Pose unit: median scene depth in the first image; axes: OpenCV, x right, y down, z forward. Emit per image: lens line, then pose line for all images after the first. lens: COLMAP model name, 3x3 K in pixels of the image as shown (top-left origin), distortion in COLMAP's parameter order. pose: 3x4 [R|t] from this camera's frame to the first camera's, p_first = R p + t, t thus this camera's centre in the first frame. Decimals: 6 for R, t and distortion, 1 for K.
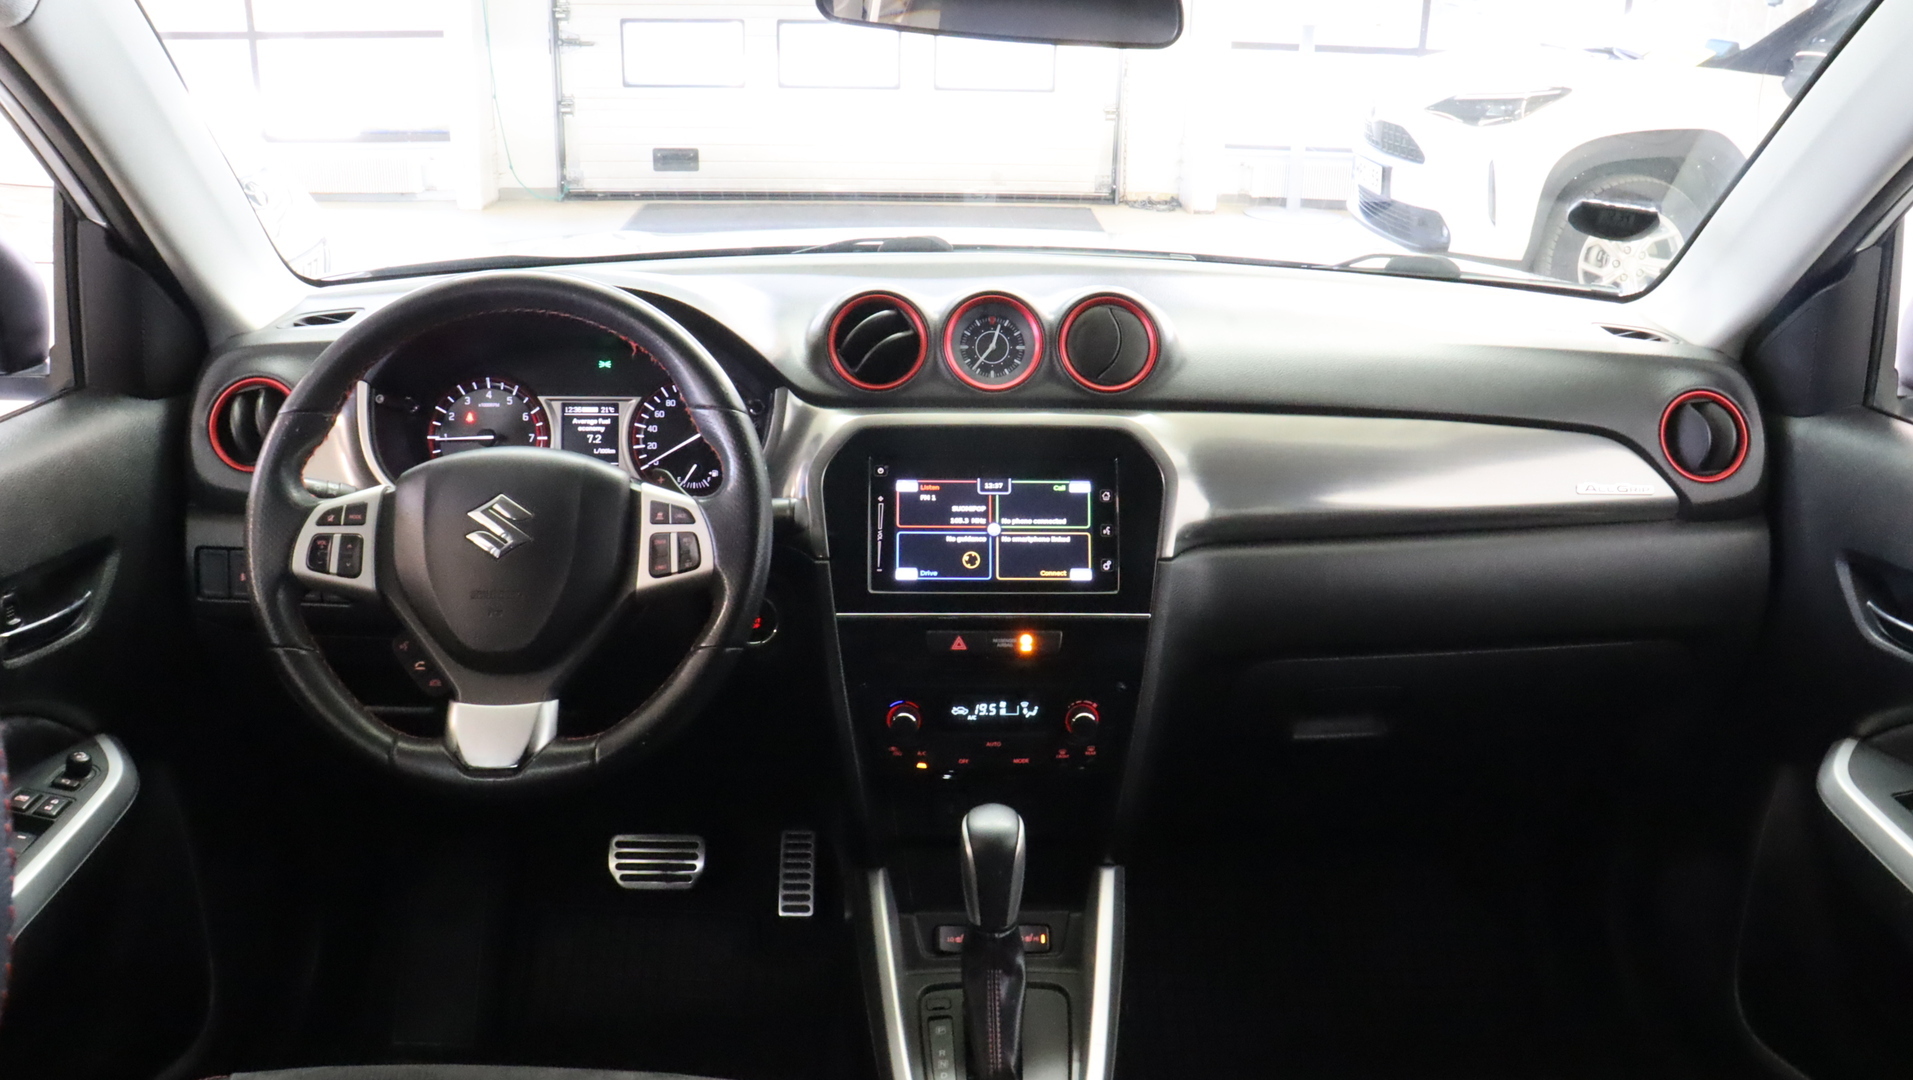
lens RADIAL K [[1684.1, 0, 956.5], [0, 1684.1, 540.0], [0, 0, 1]] dist [-0.166948, 0.157620]
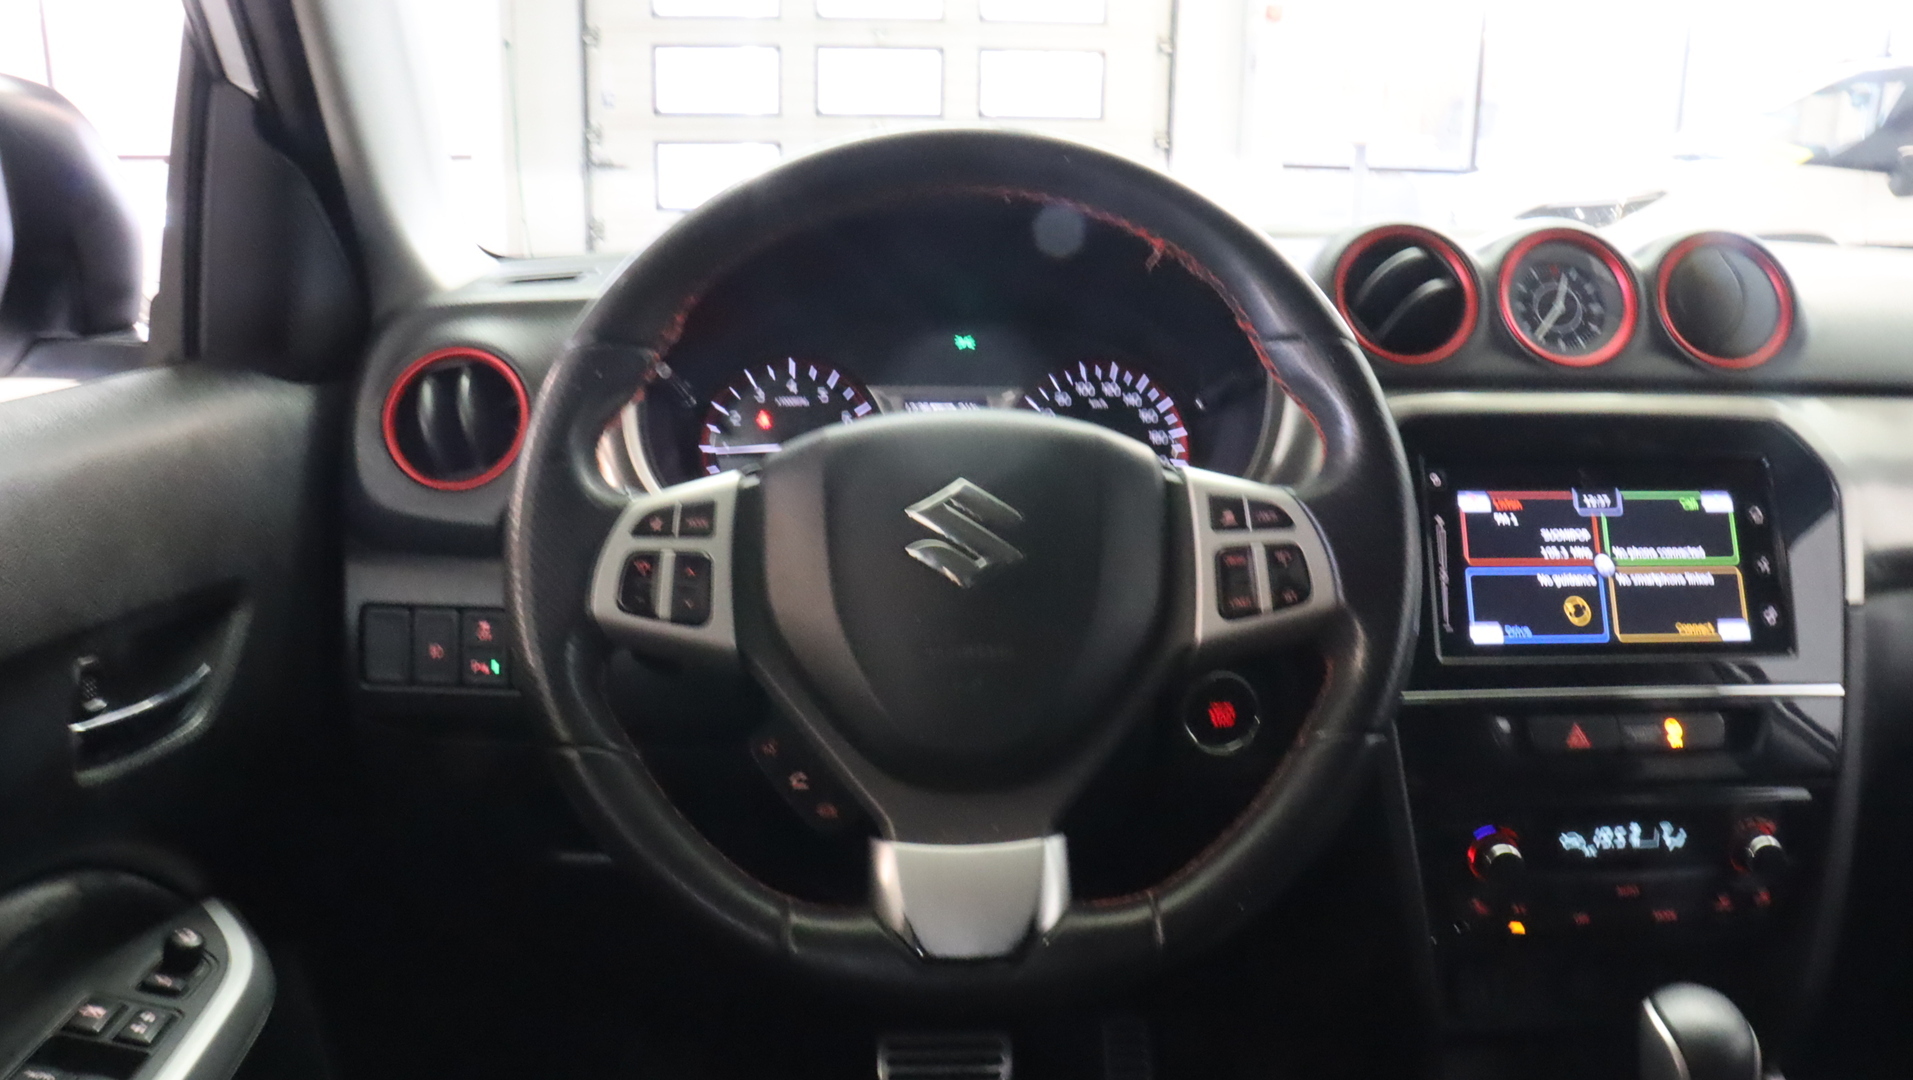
lens RADIAL K [[1647.6, 0, 958.1], [0, 1647.6, 510.0], [0, 0, 1]] dist [-0.159553, 0.110817]
pose [[0.999798, -0.006511, 0.019006, -0.247858], [0.008551, 0.993970, -0.109315, 0.039859], [-0.018180, 0.109455, 0.993825, 0.369942]]
